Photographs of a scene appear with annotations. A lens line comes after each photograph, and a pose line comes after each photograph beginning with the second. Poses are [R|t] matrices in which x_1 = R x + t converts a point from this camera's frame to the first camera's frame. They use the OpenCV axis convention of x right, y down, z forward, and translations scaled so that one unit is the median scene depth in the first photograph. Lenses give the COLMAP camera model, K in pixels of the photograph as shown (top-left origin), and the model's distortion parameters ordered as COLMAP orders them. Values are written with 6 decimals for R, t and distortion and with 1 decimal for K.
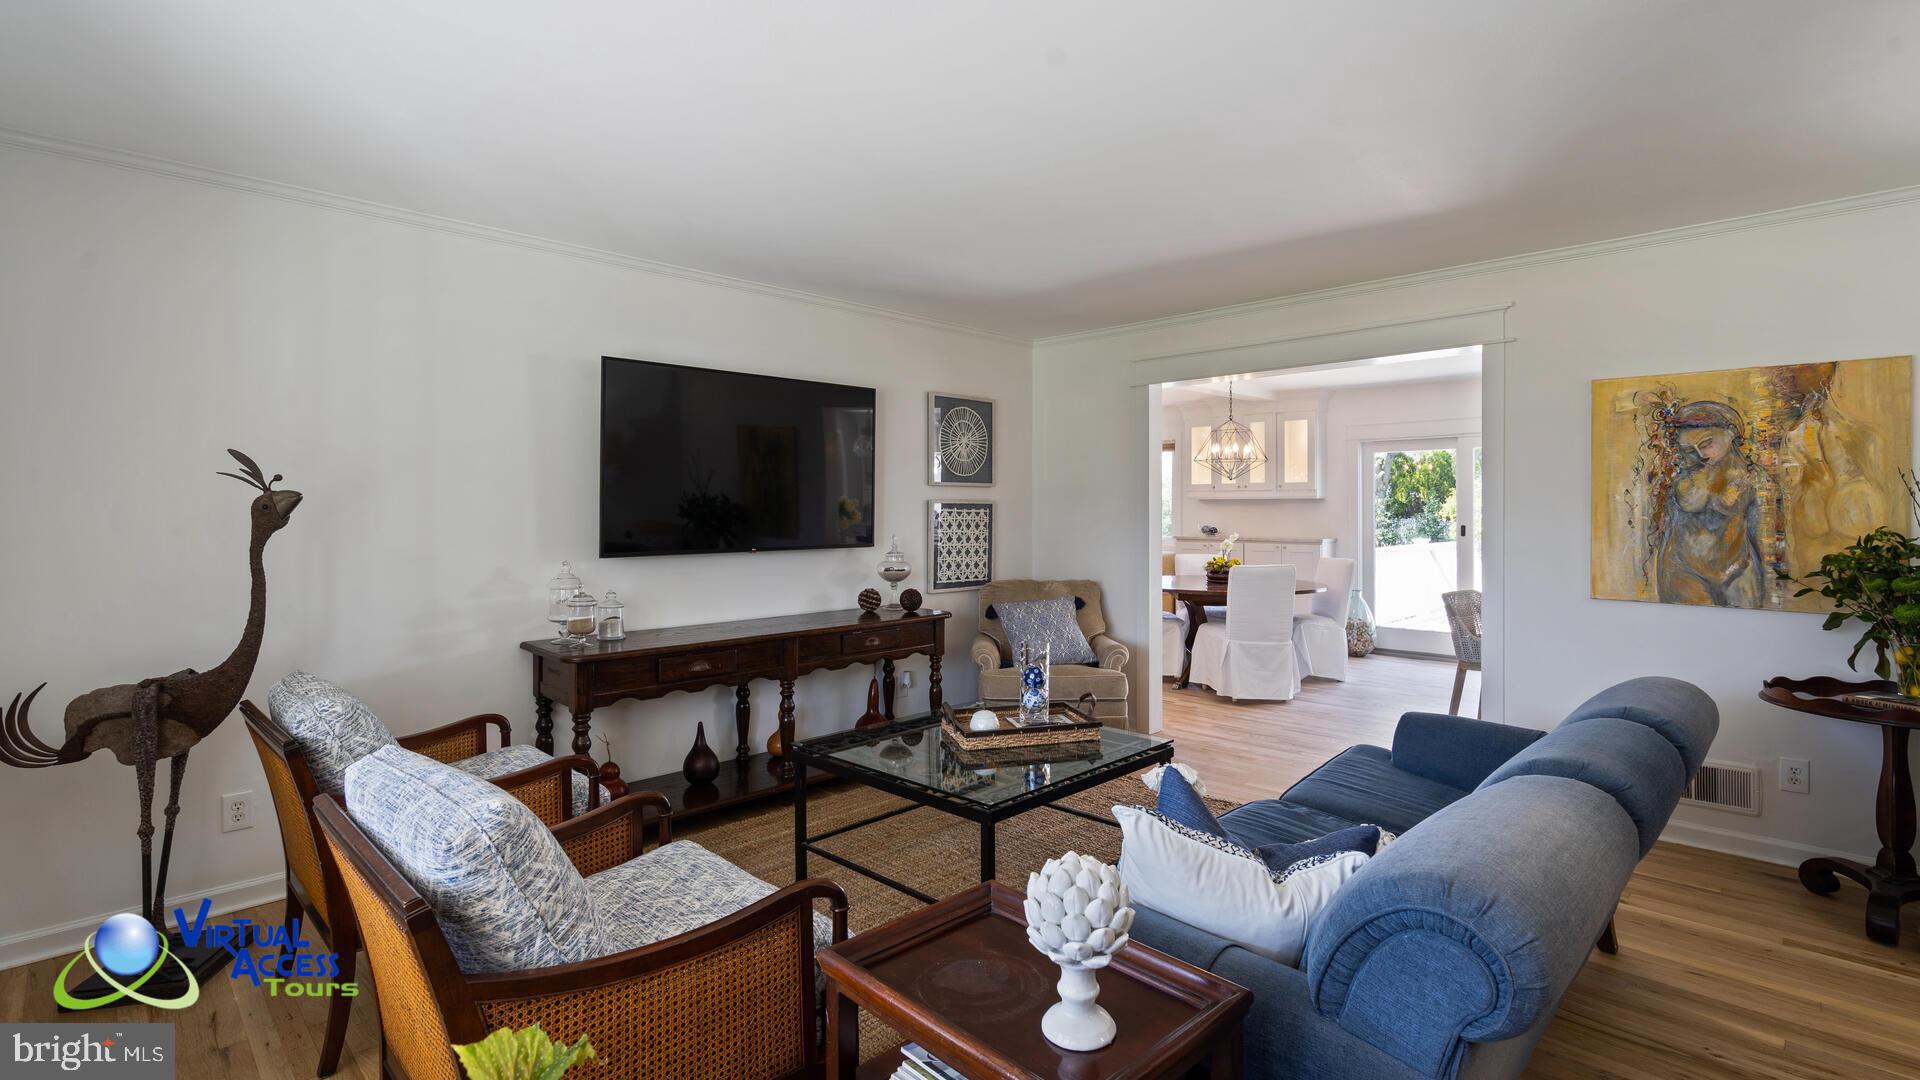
lens RADIAL K [[886.2, 0, 961.1], [0, 886.2, 521.0], [0, 0, 1]] dist [-0.003393, -0.000599]
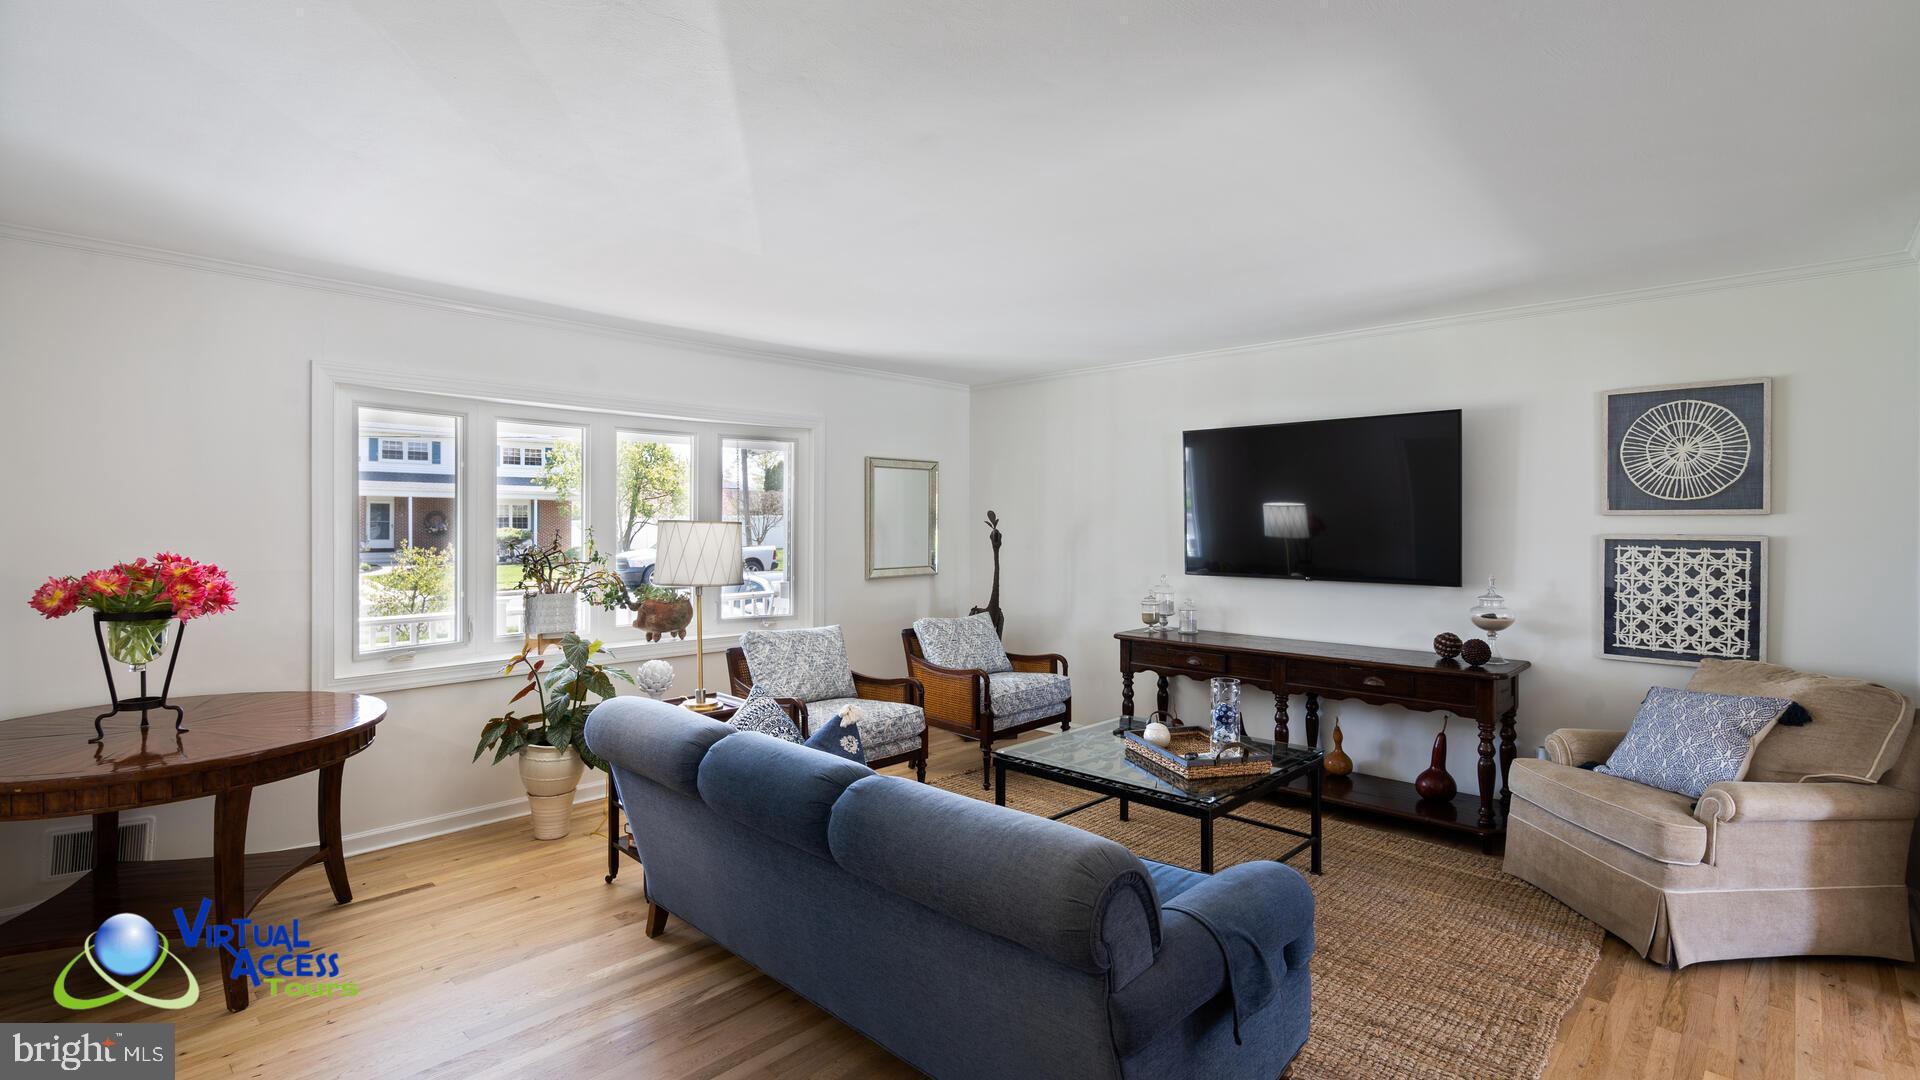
lens RADIAL K [[869.5, 0, 960.0], [0, 869.5, 540.0], [0, 0, 1]] dist [-0.005126, -0.000147]
pose [[0.020865, 0.019635, -0.999589, 0.760537], [-0.016628, 0.999676, 0.019290, -0.026598], [0.999644, 0.016219, 0.021185, 0.479897]]
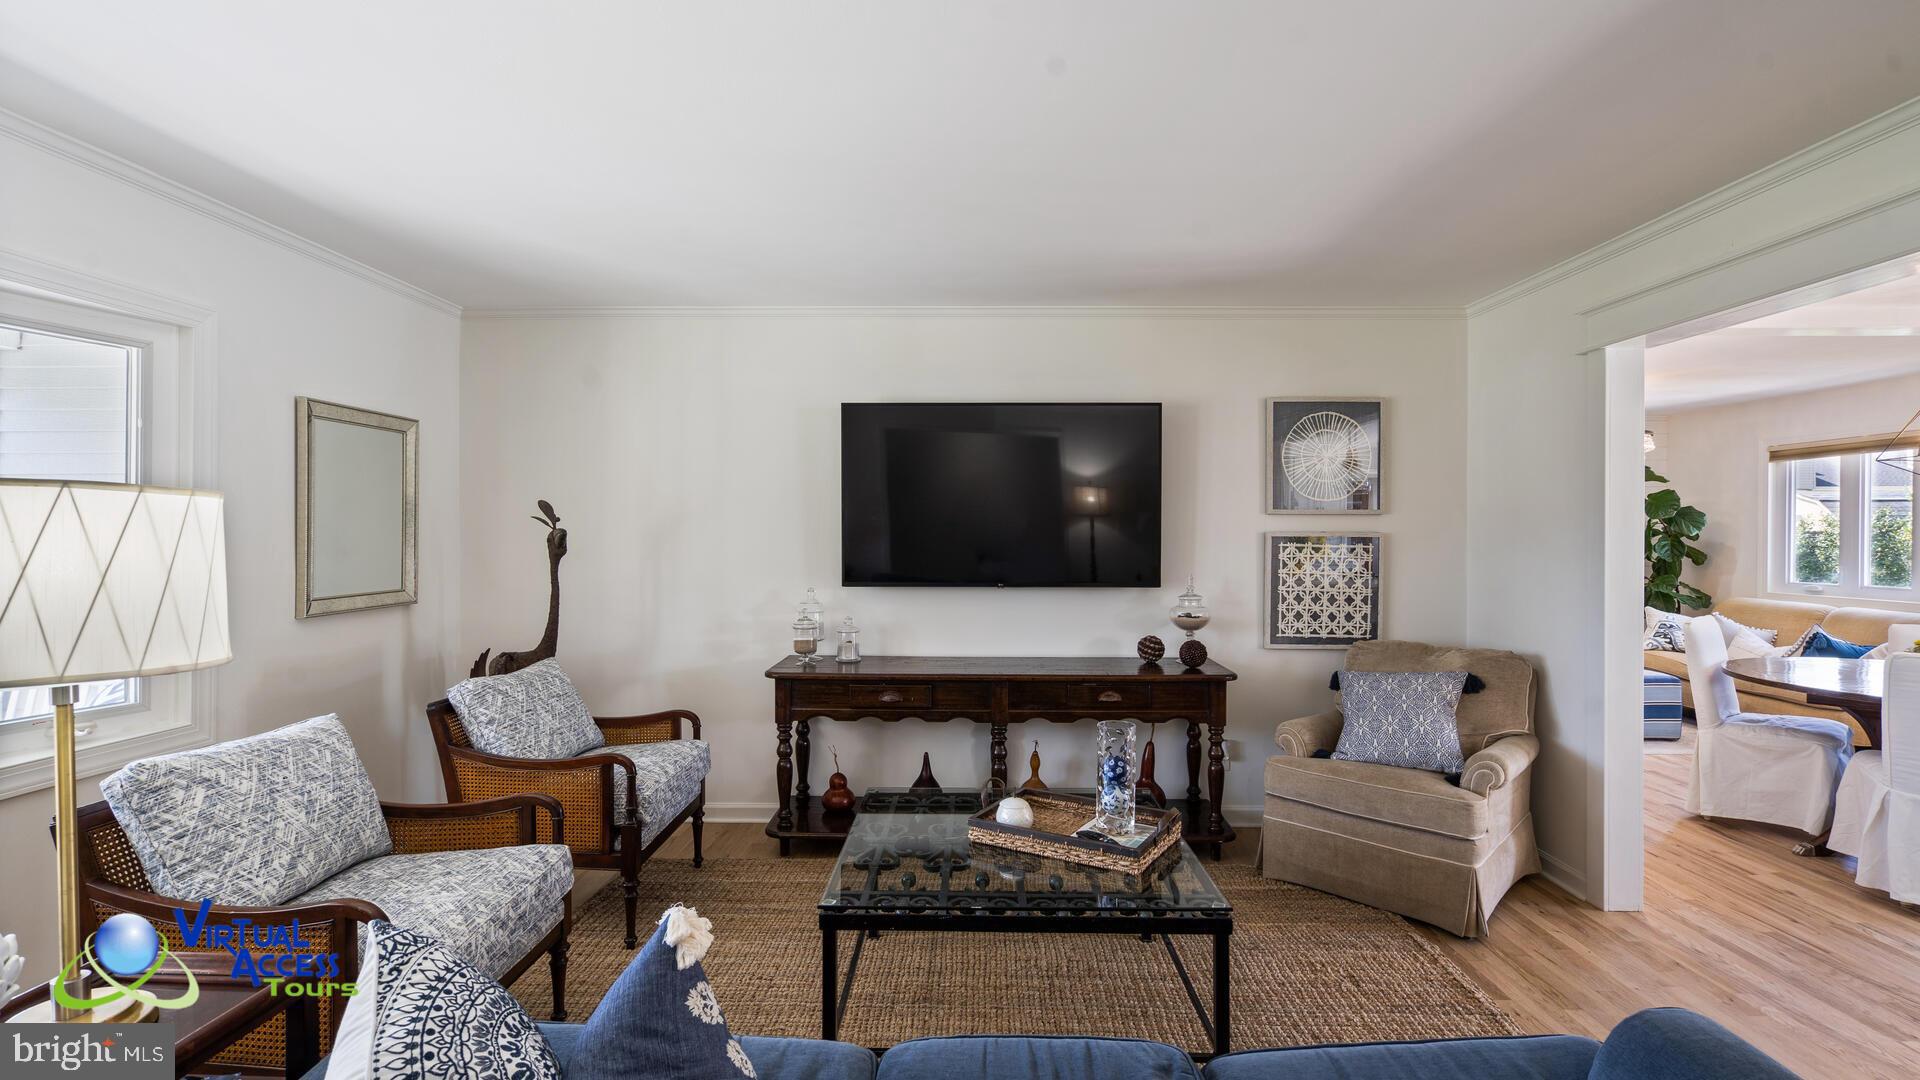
lens RADIAL K [[869.5, 0, 960.0], [0, 869.5, 540.0], [0, 0, 1]] dist [-0.005126, -0.000147]
pose [[0.693731, 0.007329, -0.720196, 0.373784], [-0.013729, 0.999901, -0.003050, -0.011493], [0.720103, 0.012004, 0.693763, 0.276306]]
